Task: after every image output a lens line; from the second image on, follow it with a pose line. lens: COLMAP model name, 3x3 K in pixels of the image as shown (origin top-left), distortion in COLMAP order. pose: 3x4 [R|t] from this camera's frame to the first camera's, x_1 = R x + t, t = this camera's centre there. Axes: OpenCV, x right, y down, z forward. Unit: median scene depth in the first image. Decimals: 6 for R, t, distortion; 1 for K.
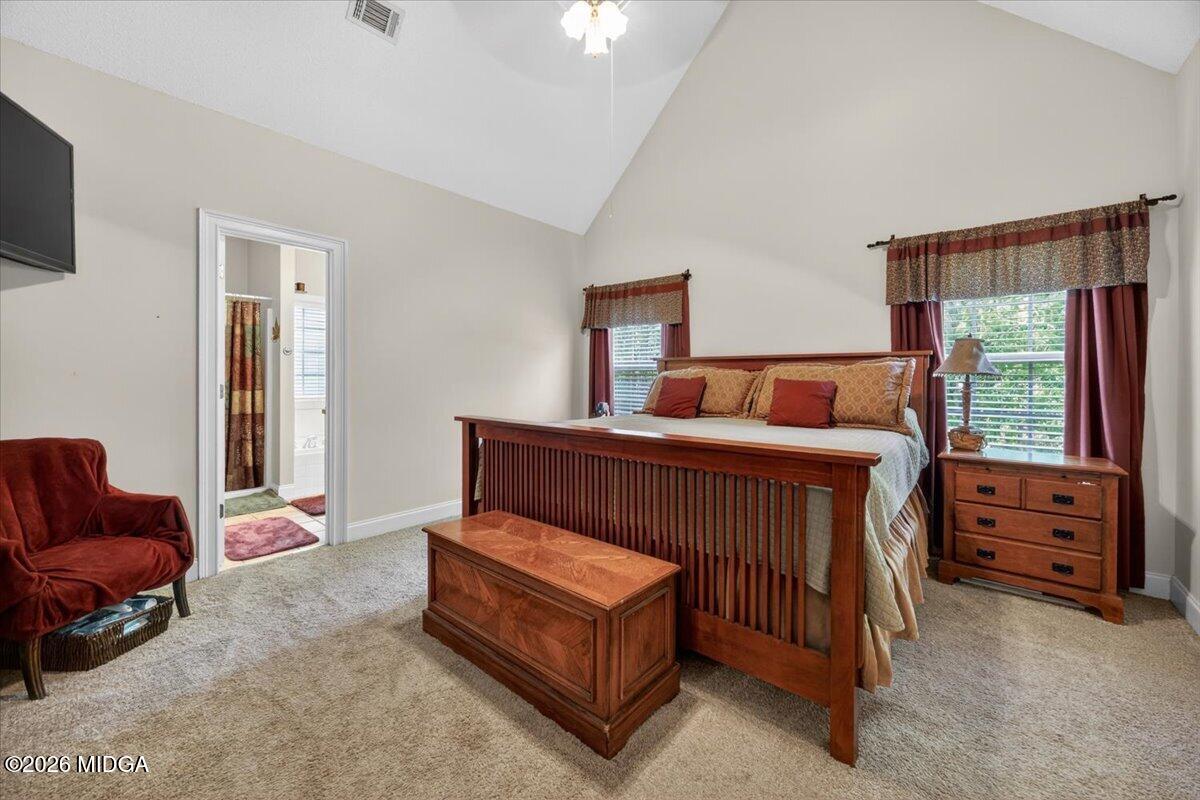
lens RADIAL K [[459.0, 0, 589.5], [0, 459.0, 379.0], [0, 0, 1]] dist [-0.000389, 0.000449]
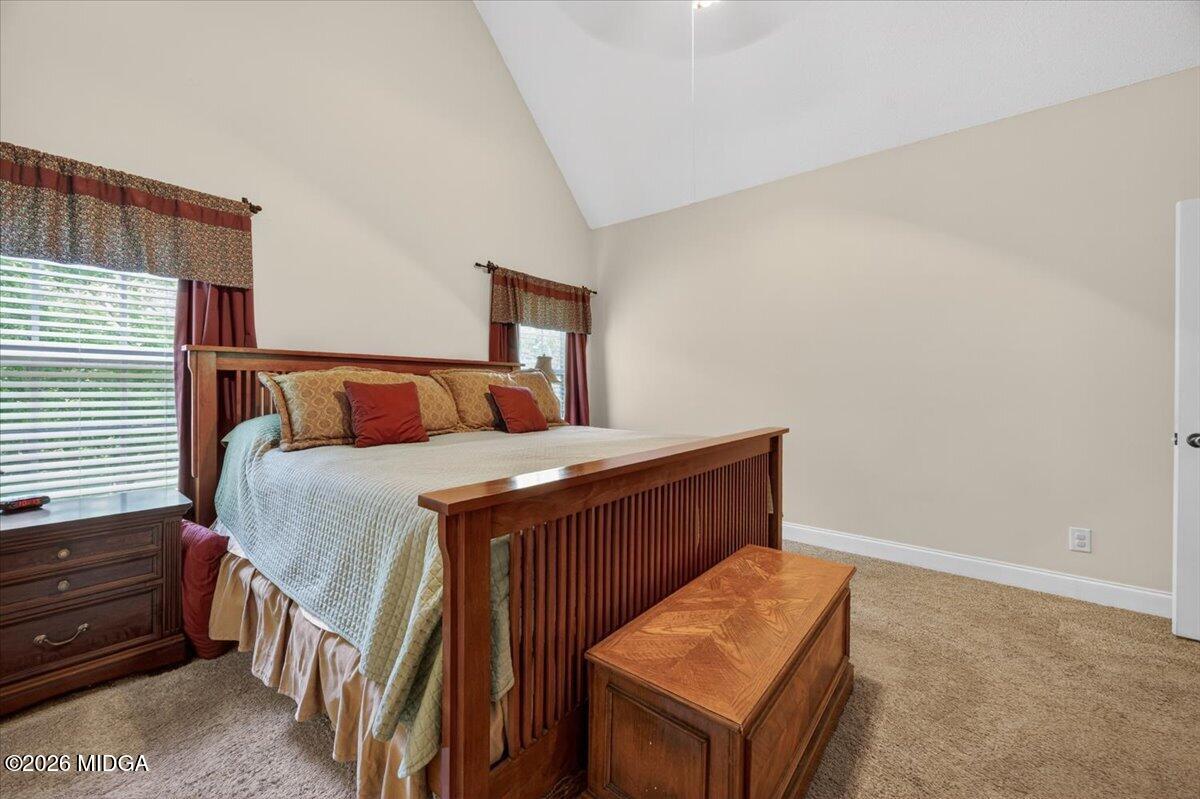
lens RADIAL K [[459.0, 0, 598.5], [0, 459.0, 388.7], [0, 0, 1]] dist [-0.000389, 0.000449]
pose [[-0.016477, -0.007877, 0.999833, -0.505975], [0.001310, 0.999968, 0.007900, 0.000901], [-0.999863, 0.001440, -0.016466, 0.734247]]
